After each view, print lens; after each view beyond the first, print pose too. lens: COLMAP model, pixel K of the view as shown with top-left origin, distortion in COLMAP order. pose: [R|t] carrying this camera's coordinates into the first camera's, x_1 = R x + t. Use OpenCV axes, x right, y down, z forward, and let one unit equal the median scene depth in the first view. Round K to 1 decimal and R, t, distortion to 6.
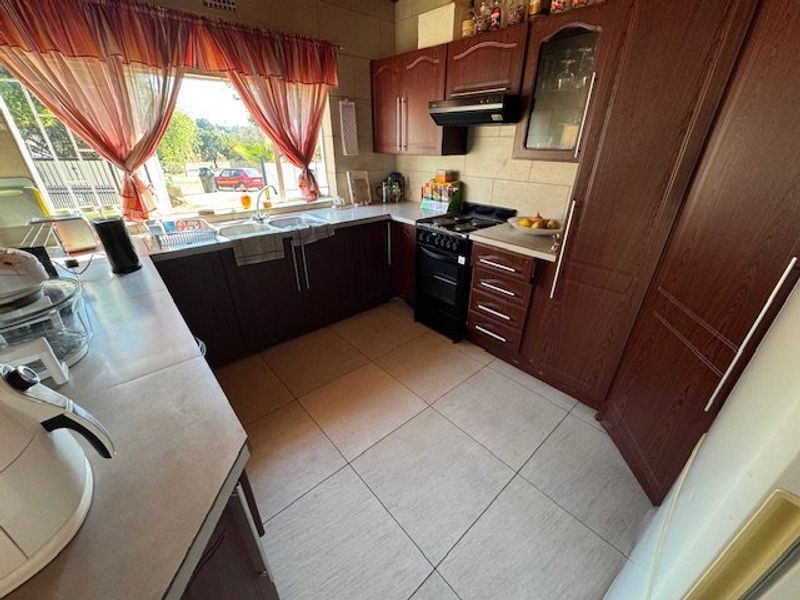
lens RADIAL K [[319.5, 0, 402.8], [0, 319.5, 299.3], [0, 0, 1]] dist [-0.007403, -0.000137]
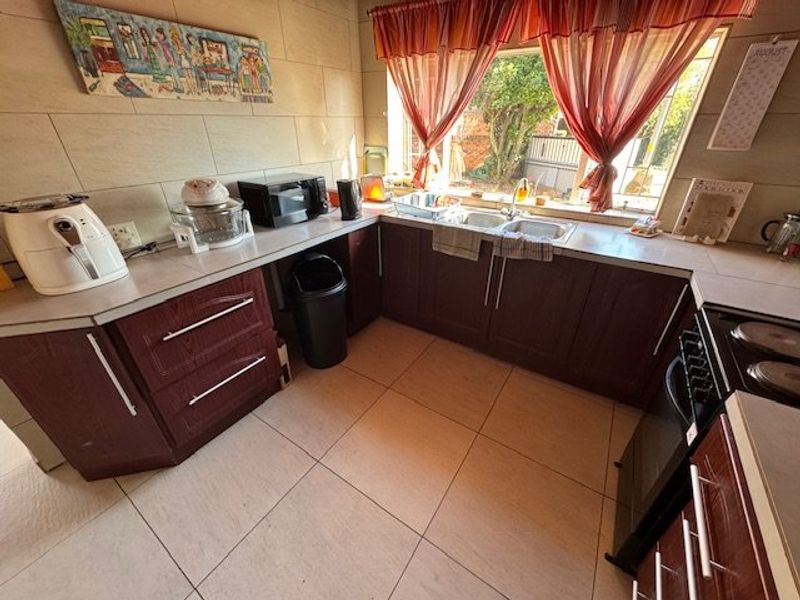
lens RADIAL K [[319.5, 0, 399.6], [0, 319.5, 298.9], [0, 0, 1]] dist [-0.007403, -0.000137]
pose [[0.243878, 0.463685, -0.851775, 0.327774], [-0.426017, 0.840237, 0.335428, -0.225359], [0.871225, 0.281067, 0.402453, 0.458529]]
